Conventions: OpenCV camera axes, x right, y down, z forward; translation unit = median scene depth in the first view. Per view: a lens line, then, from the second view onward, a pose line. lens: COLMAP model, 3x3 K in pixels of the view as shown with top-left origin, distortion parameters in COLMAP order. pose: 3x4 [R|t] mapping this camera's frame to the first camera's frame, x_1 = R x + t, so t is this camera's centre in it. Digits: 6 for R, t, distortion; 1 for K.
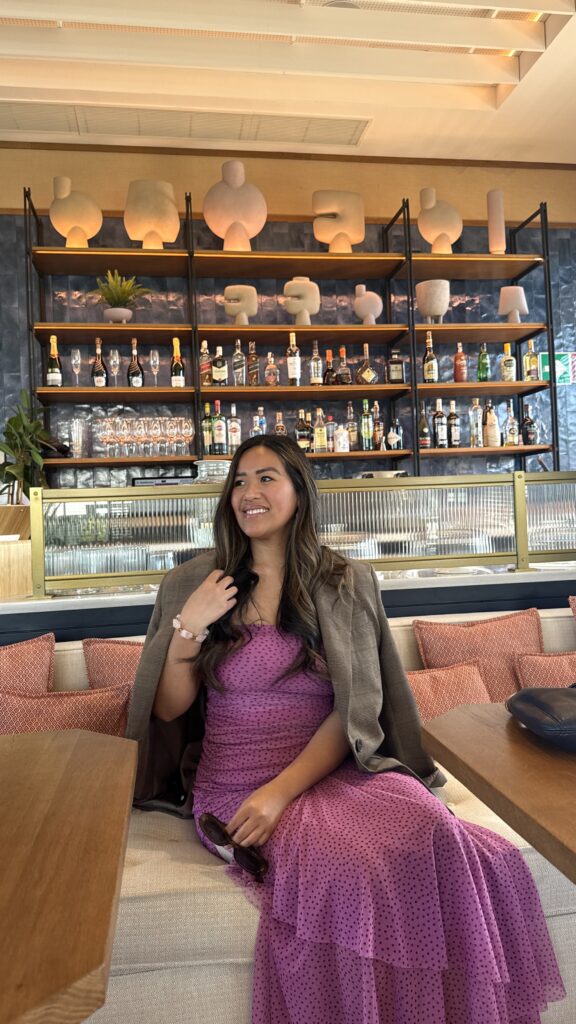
lens RADIAL K [[730.7, 0, 291.0], [0, 730.7, 512.7], [0, 0, 1]] dist [-0.002917, -0.015809]
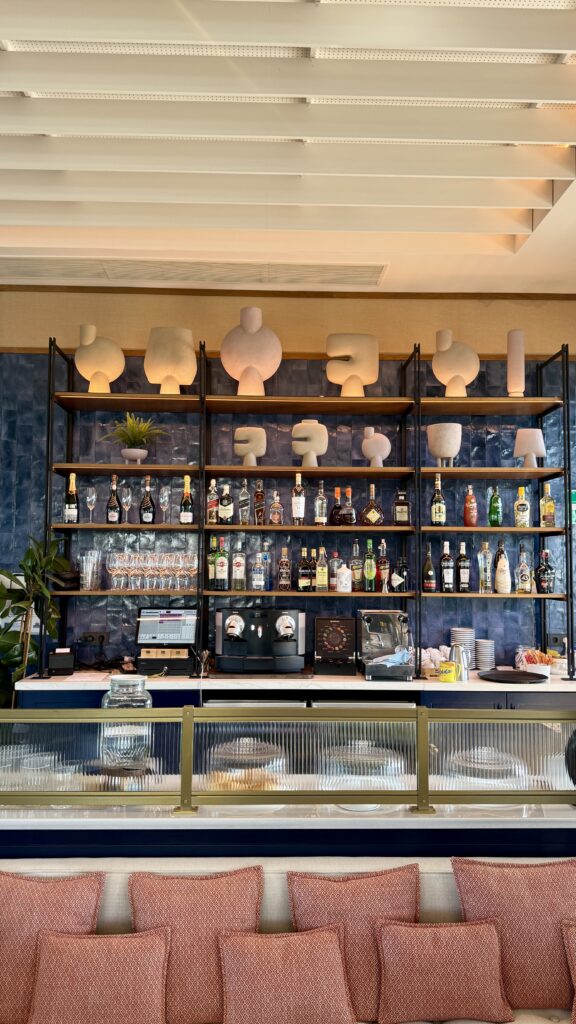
lens RADIAL K [[730.7, 0, 287.1], [0, 730.7, 511.2], [0, 0, 1]] dist [-0.002917, -0.015809]
pose [[0.985538, 0.044455, -0.163516, 0.153614], [-0.051620, 0.997872, -0.039830, -0.149312], [0.161398, 0.047695, 0.985736, -0.007855]]
